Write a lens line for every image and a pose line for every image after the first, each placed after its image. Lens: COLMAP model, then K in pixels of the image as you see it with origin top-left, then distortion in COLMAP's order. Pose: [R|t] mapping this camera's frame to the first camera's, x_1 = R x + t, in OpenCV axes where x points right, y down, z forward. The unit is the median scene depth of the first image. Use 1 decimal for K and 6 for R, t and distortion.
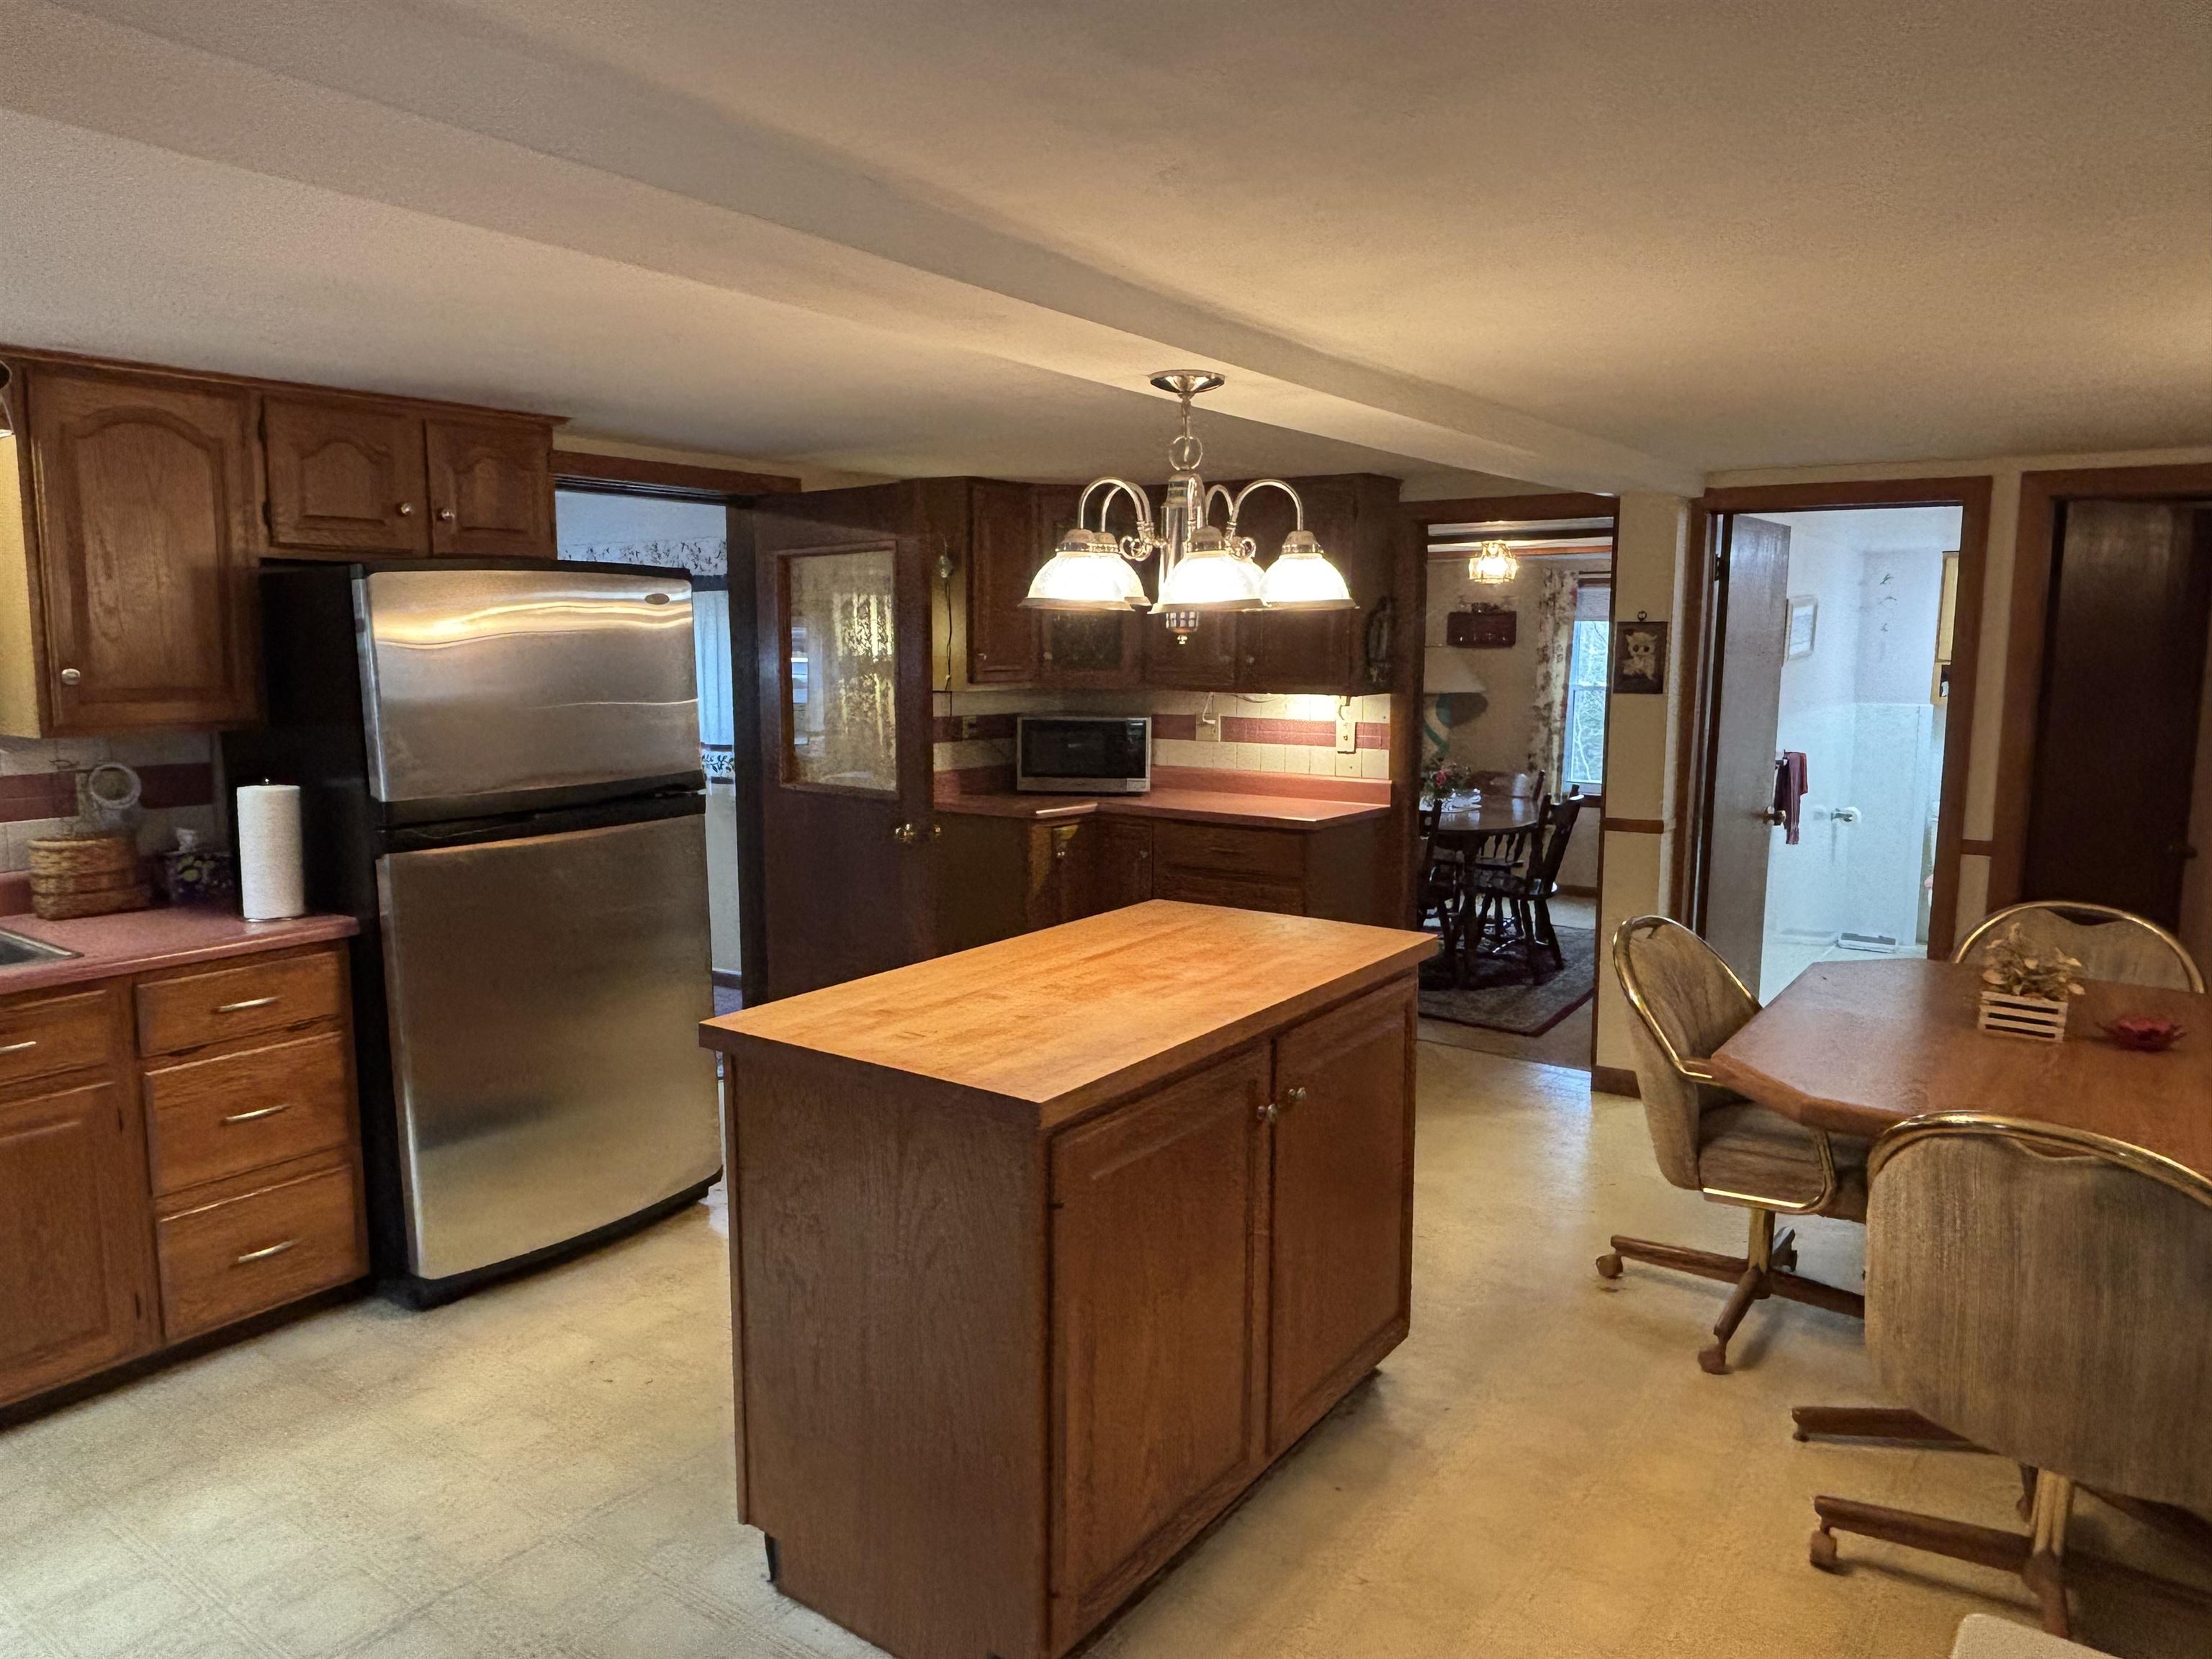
lens RADIAL K [[1465.9, 0, 1106.0], [0, 1465.9, 829.5], [0, 0, 1]] dist [0.065754, -0.093569]
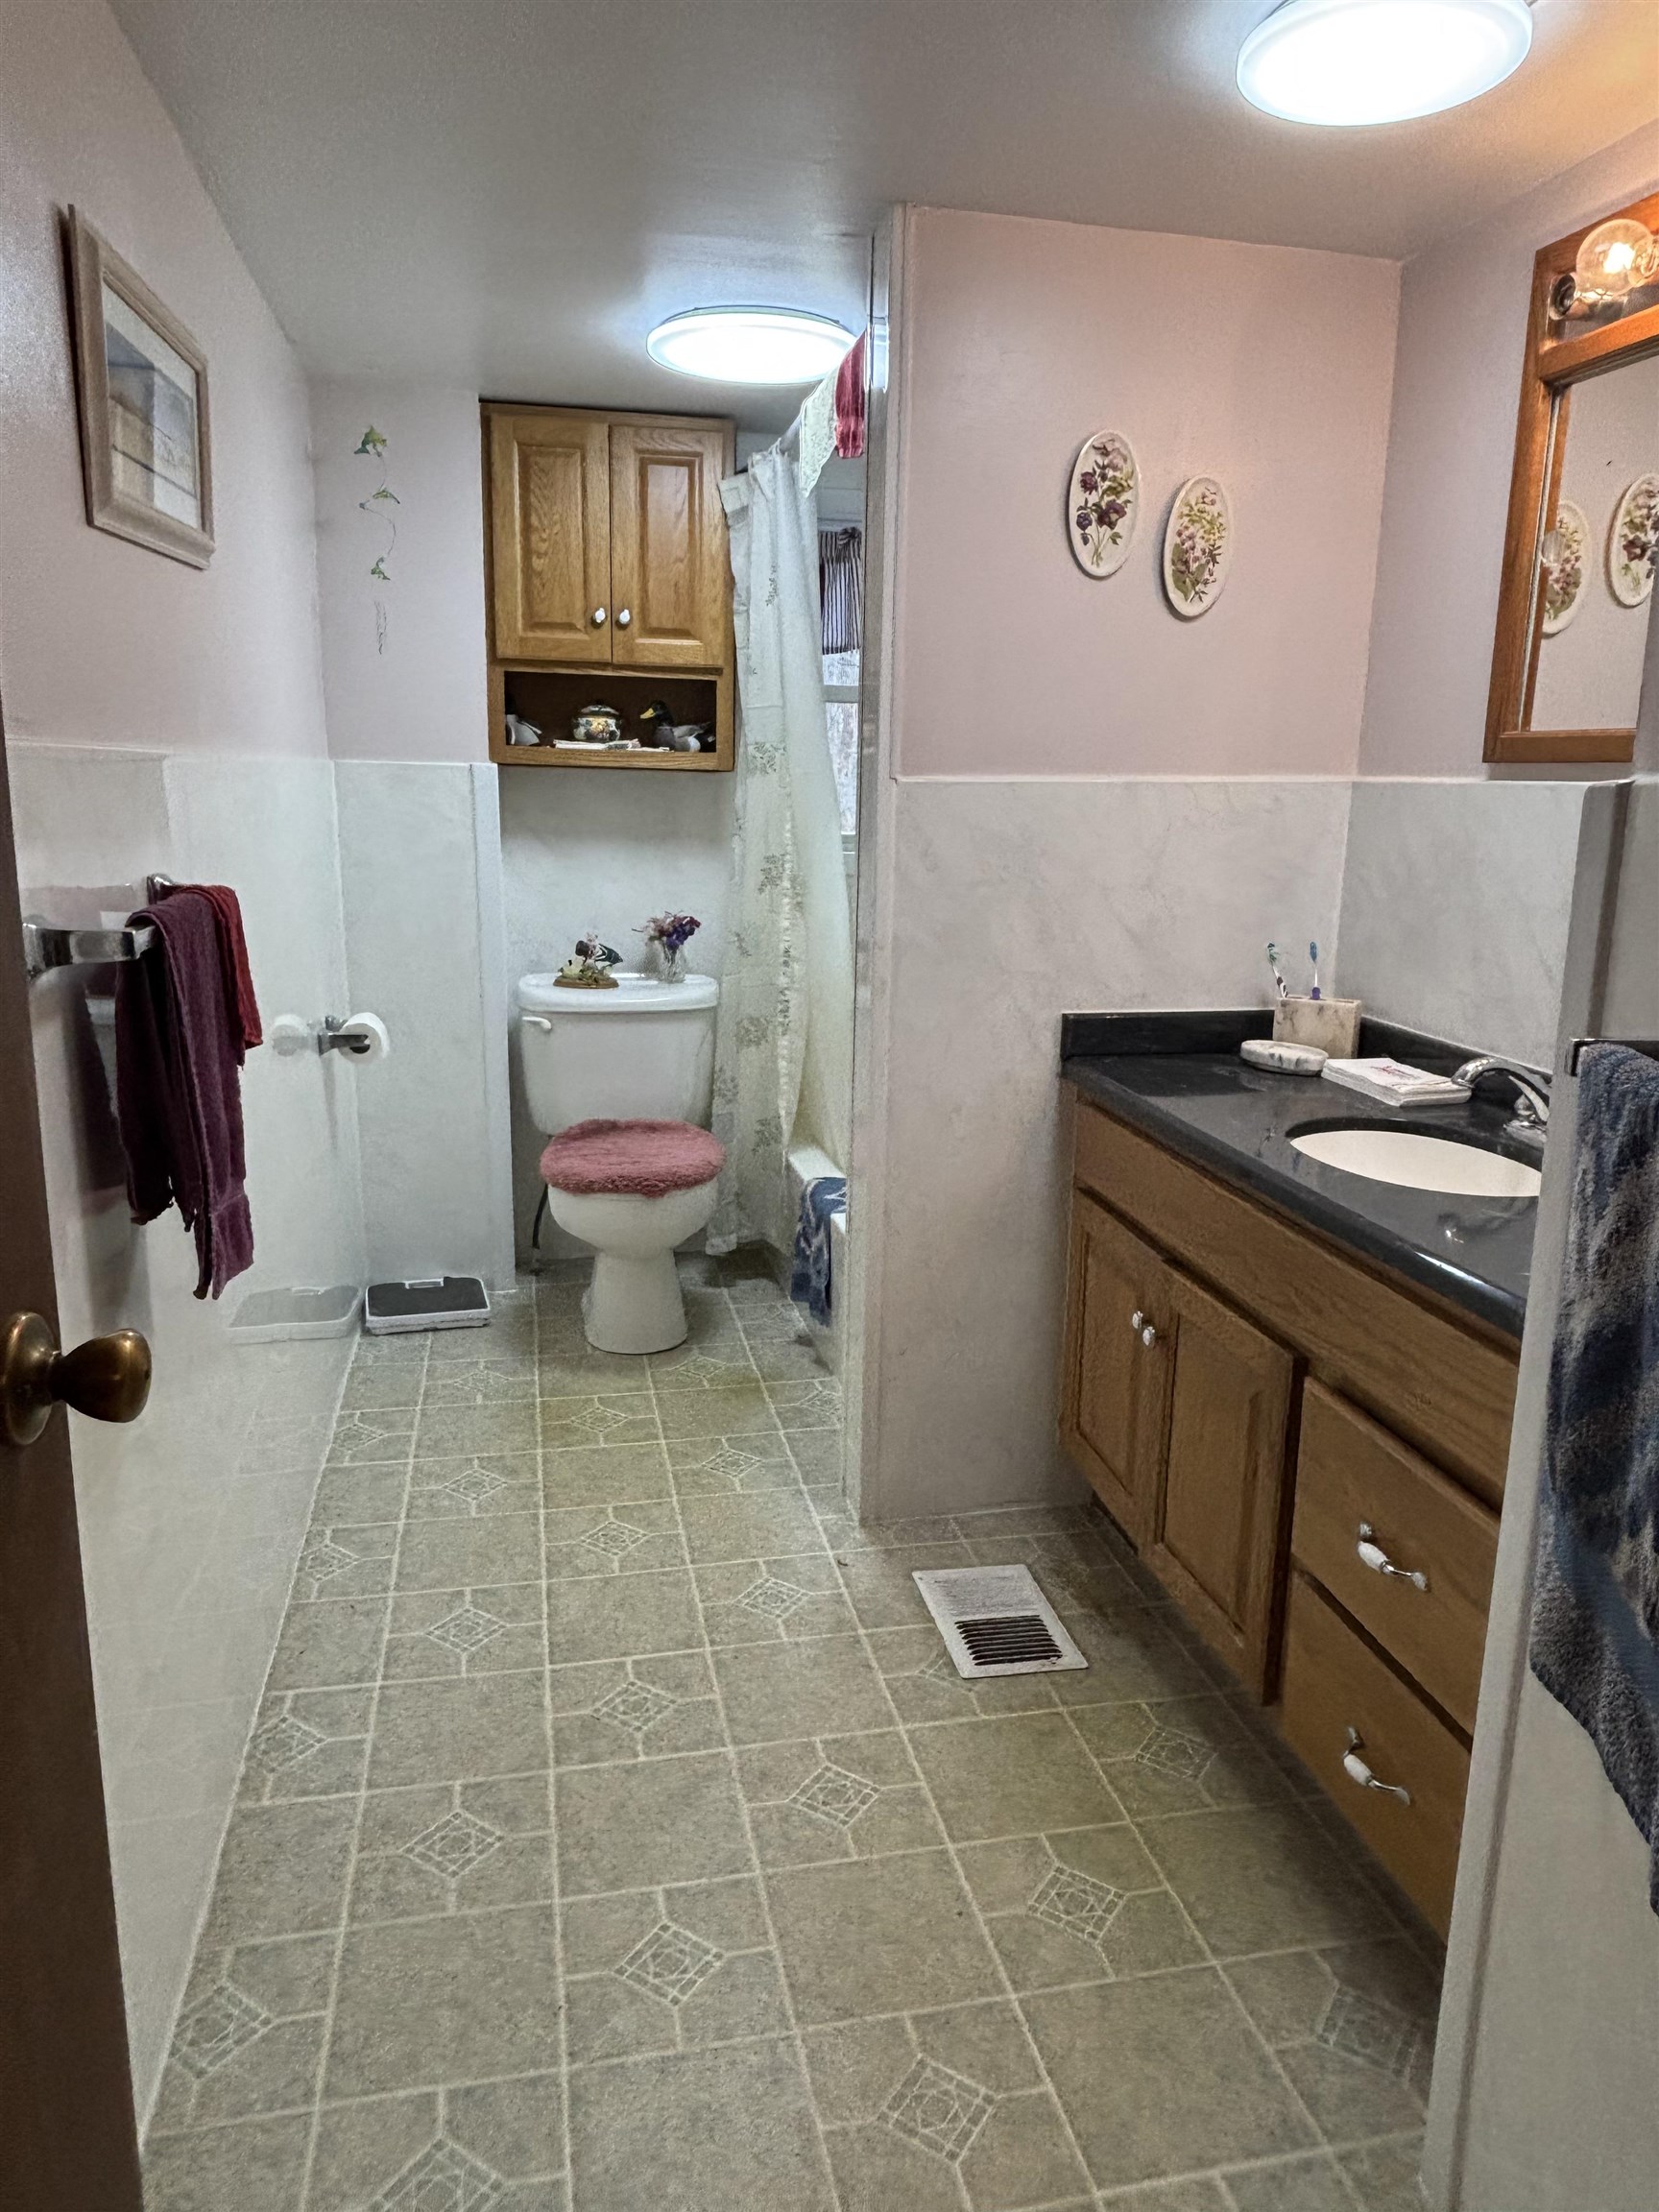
lens RADIAL K [[1466.1, 0, 829.5], [0, 1466.1, 1106.0], [0, 0, 1]] dist [0.066109, -0.092154]
pose [[0.682047, -0.145406, 0.716707, 0.302243], [0.076349, 0.988836, 0.127959, -0.032020], [-0.727312, -0.032554, 0.685535, 0.638733]]
